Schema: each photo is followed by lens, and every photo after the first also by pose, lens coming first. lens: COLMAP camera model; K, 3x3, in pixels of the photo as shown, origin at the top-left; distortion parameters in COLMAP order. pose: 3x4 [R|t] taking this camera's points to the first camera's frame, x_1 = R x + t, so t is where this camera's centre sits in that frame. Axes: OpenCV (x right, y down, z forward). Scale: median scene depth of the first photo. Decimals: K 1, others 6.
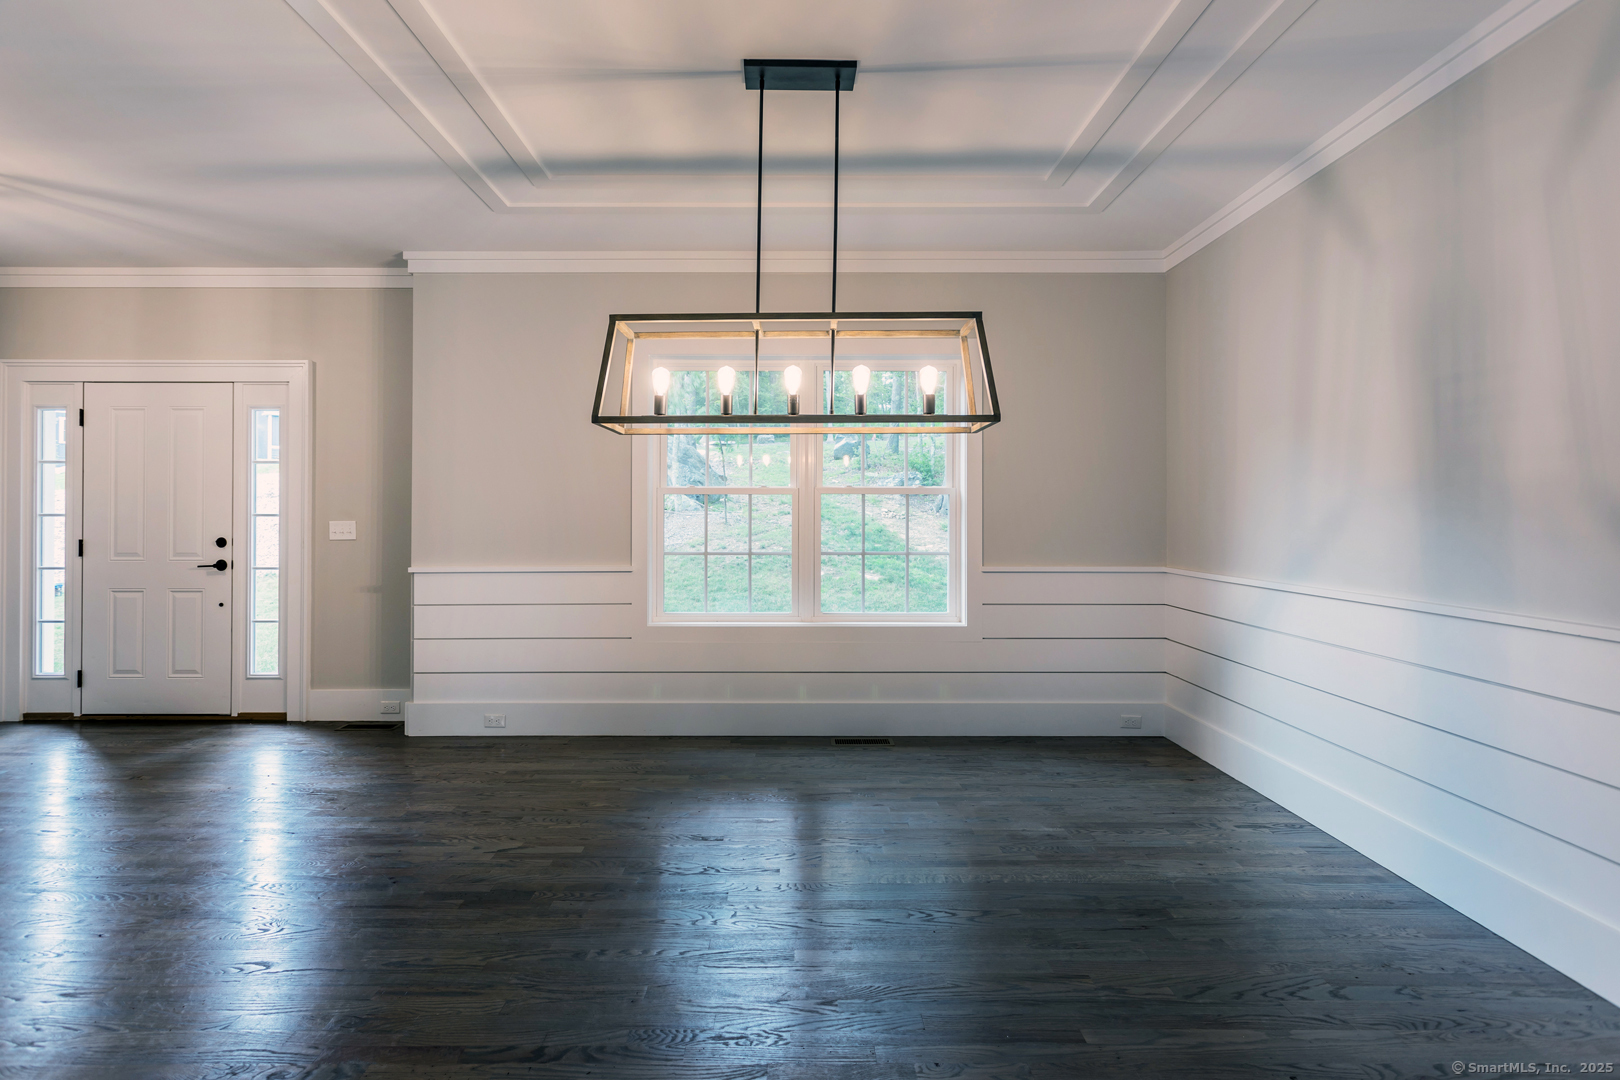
lens RADIAL K [[780.5, 0, 813.4], [0, 780.5, 526.0], [0, 0, 1]] dist [0.004147, 0.000385]
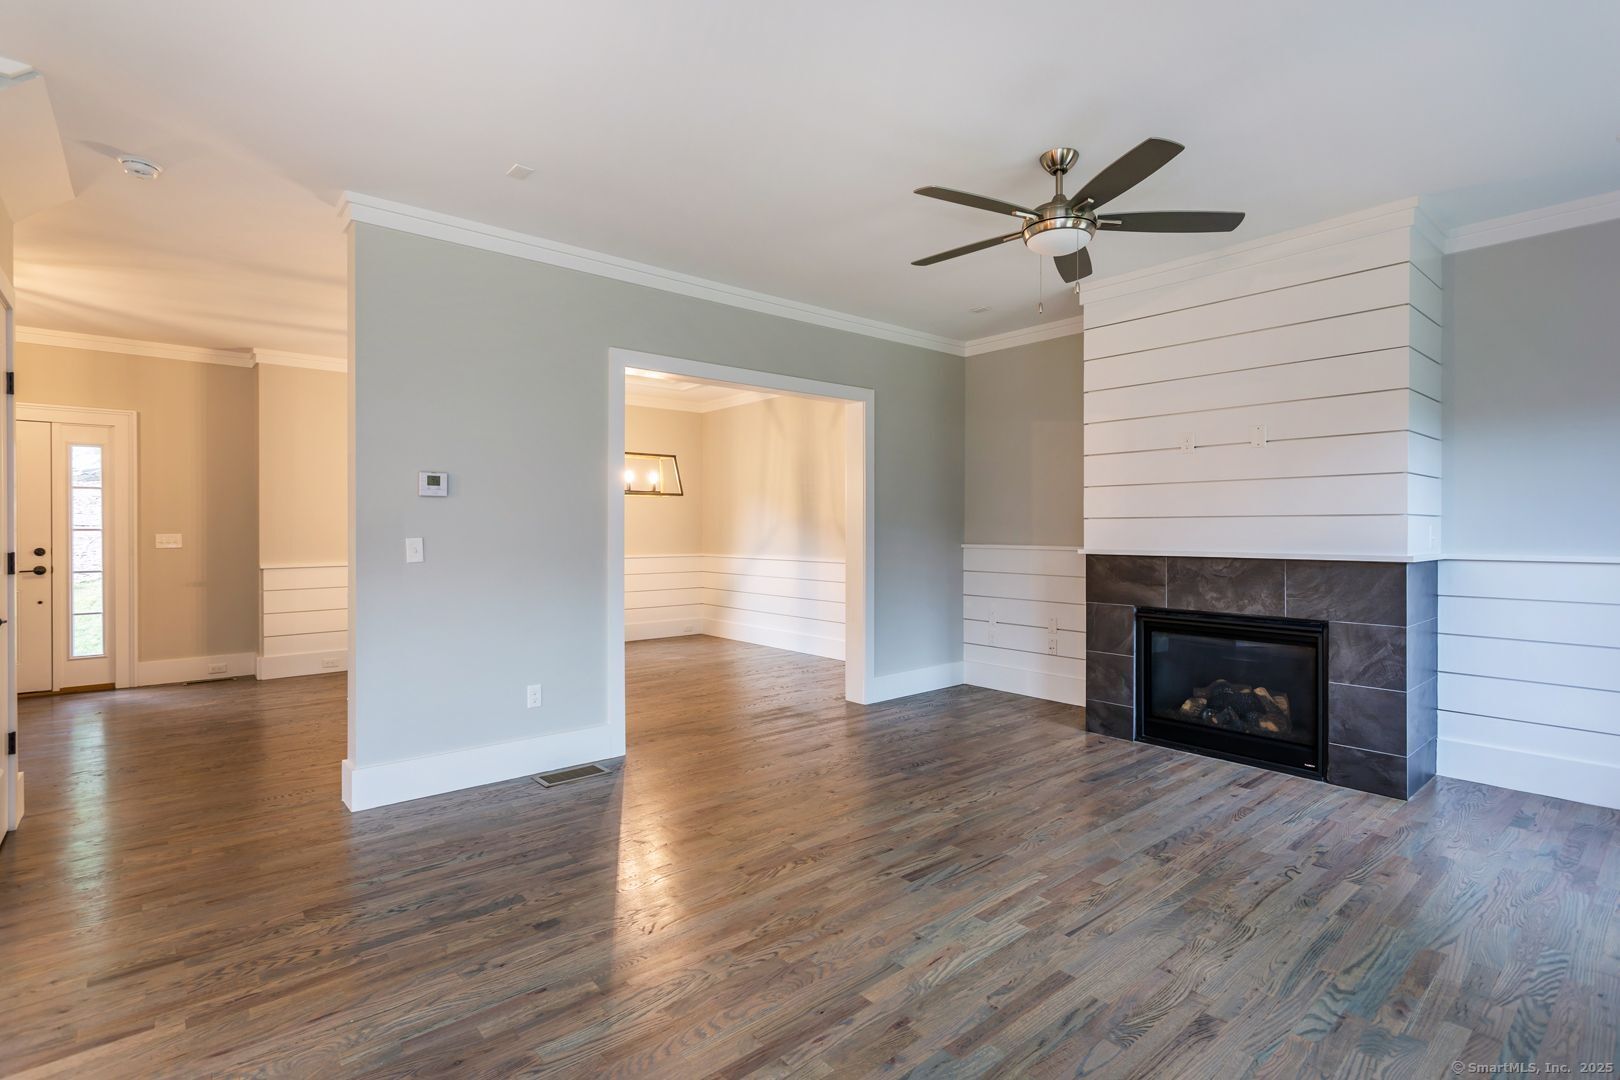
lens RADIAL K [[758.7, 0, 811.0], [0, 758.7, 529.0], [0, 0, 1]] dist [0.003123, 0.000484]
pose [[0.765761, -0.005880, 0.643098, -0.604447], [0.003579, 0.999982, 0.004880, -0.017016], [-0.643115, -0.001435, 0.765768, -0.707707]]
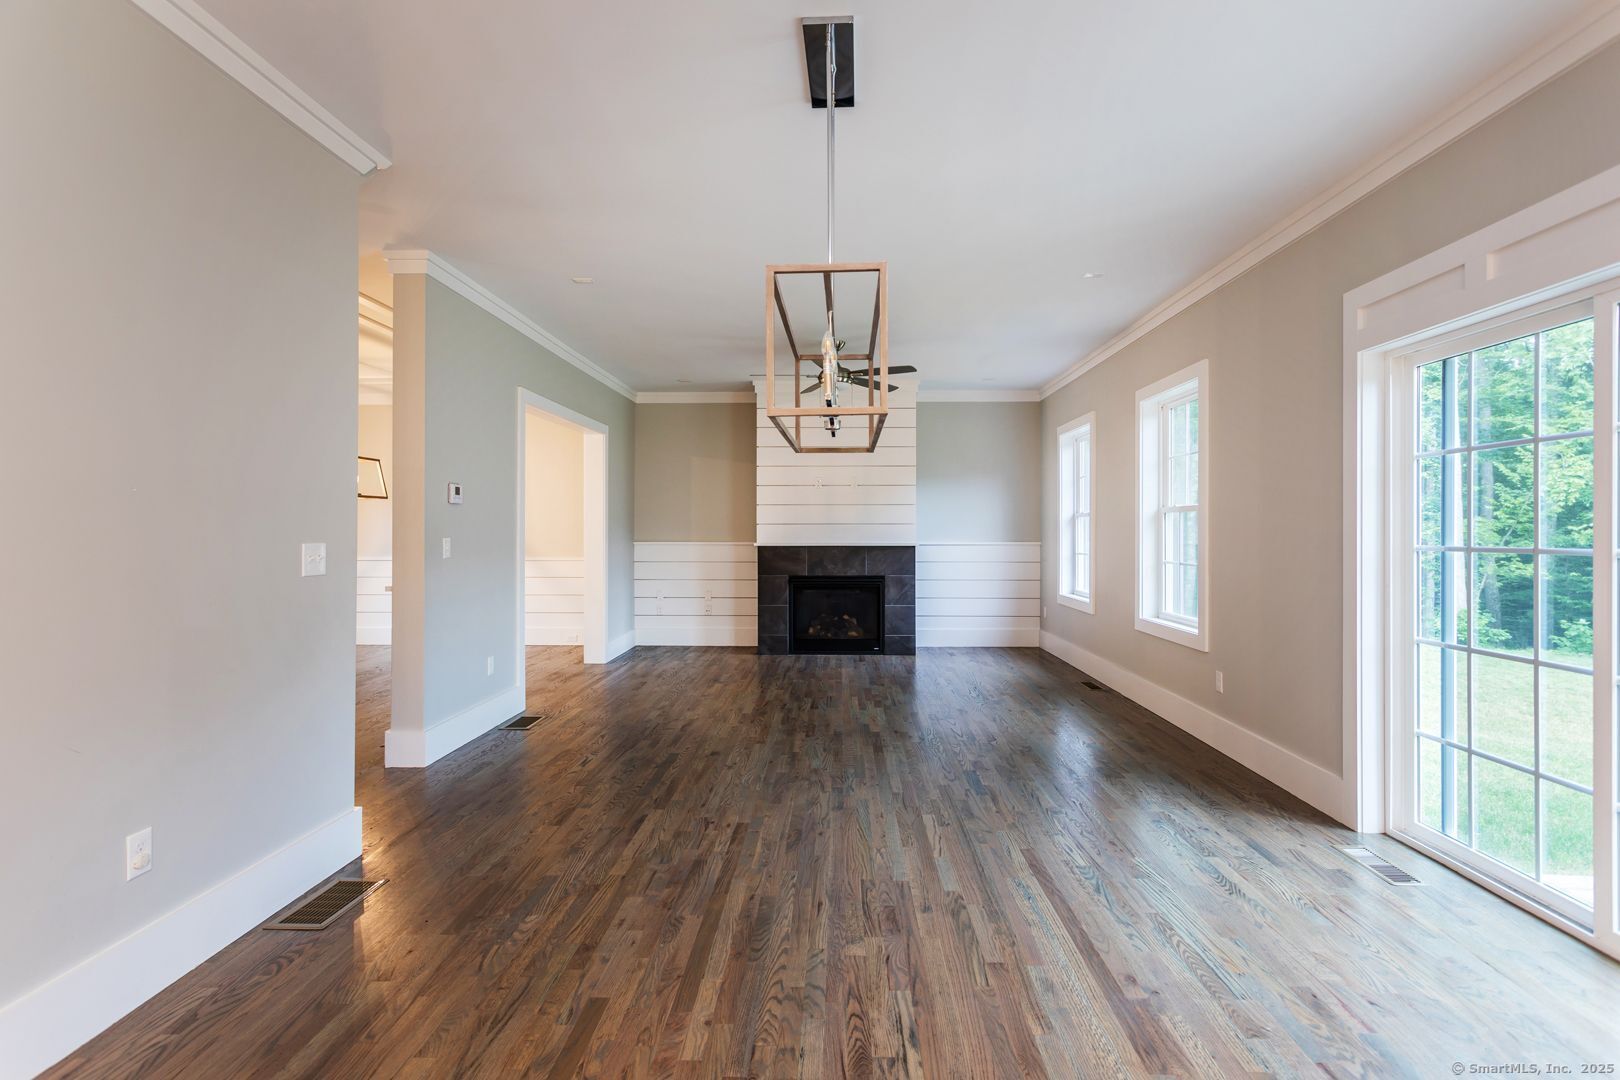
lens RADIAL K [[780.5, 0, 813.4], [0, 780.5, 526.0], [0, 0, 1]] dist [0.004147, 0.000385]
pose [[0.029577, -0.000286, 0.999562, -1.344754], [-0.000650, 1.000000, 0.000305, -0.021219], [-0.999562, -0.000659, 0.029577, -0.346801]]
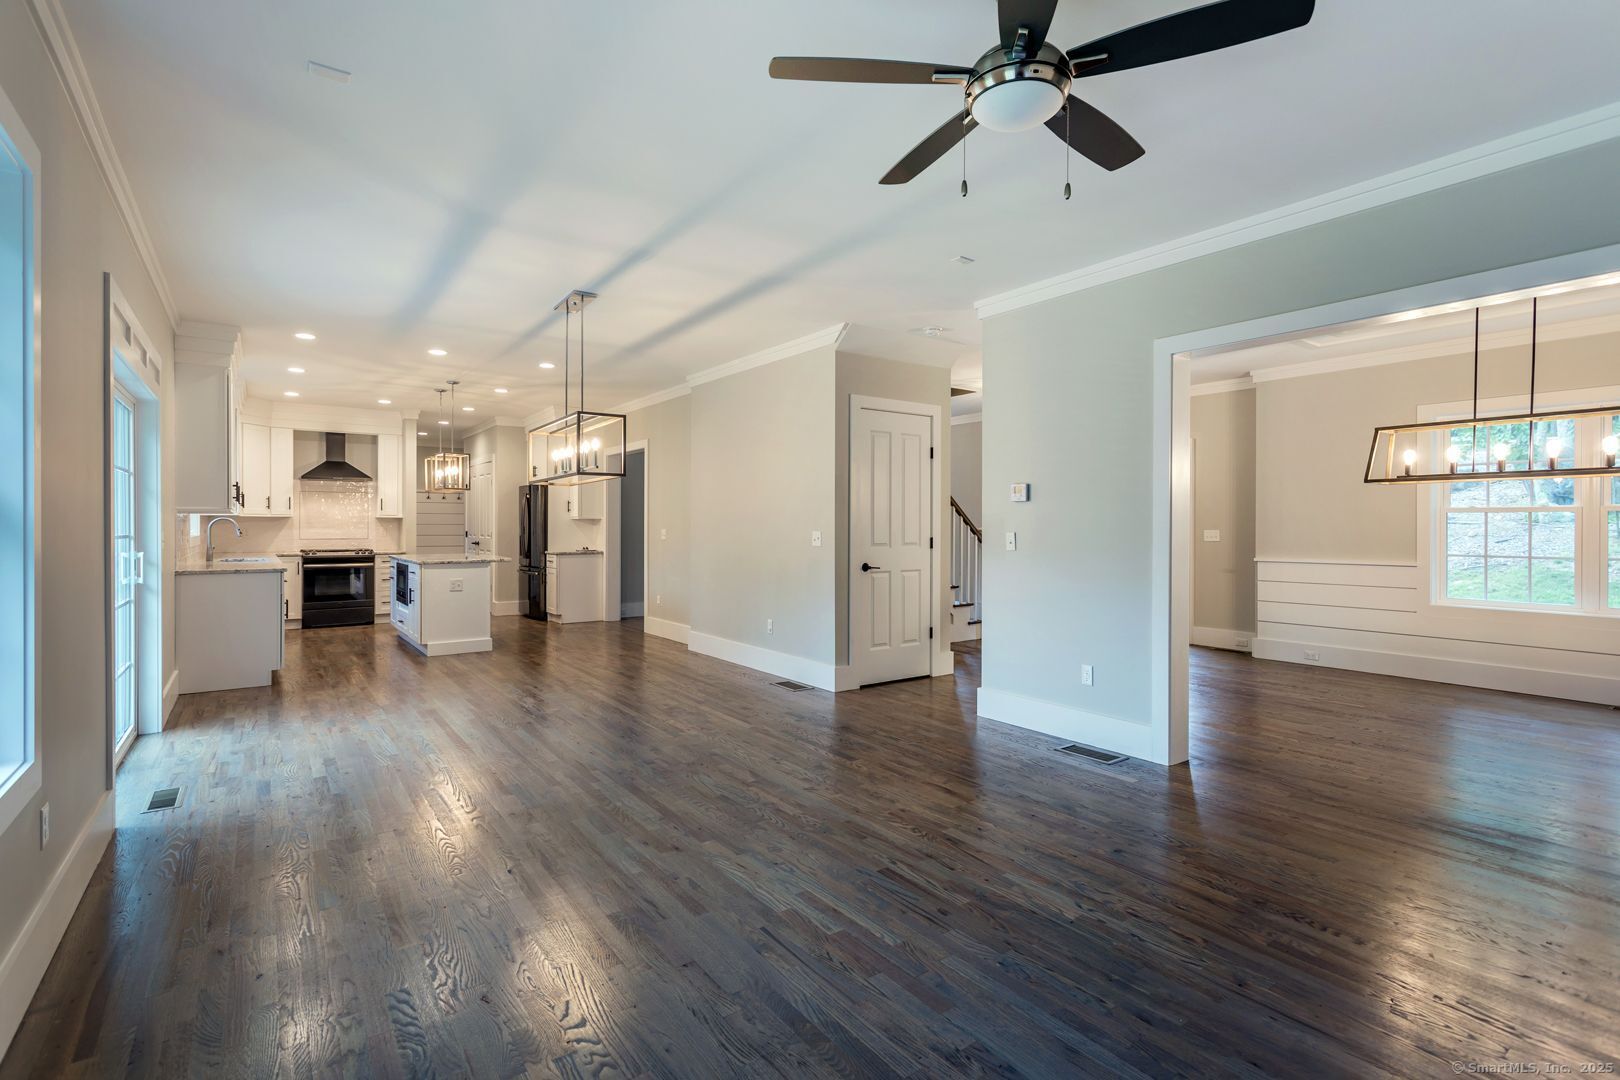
lens RADIAL K [[780.5, 0, 813.4], [0, 780.5, 526.0], [0, 0, 1]] dist [0.004147, 0.000385]
pose [[0.578525, -0.005107, -0.815648, 0.288761], [0.003054, 0.999987, -0.004095, -0.011529], [0.815659, -0.000121, 0.578533, -0.706610]]
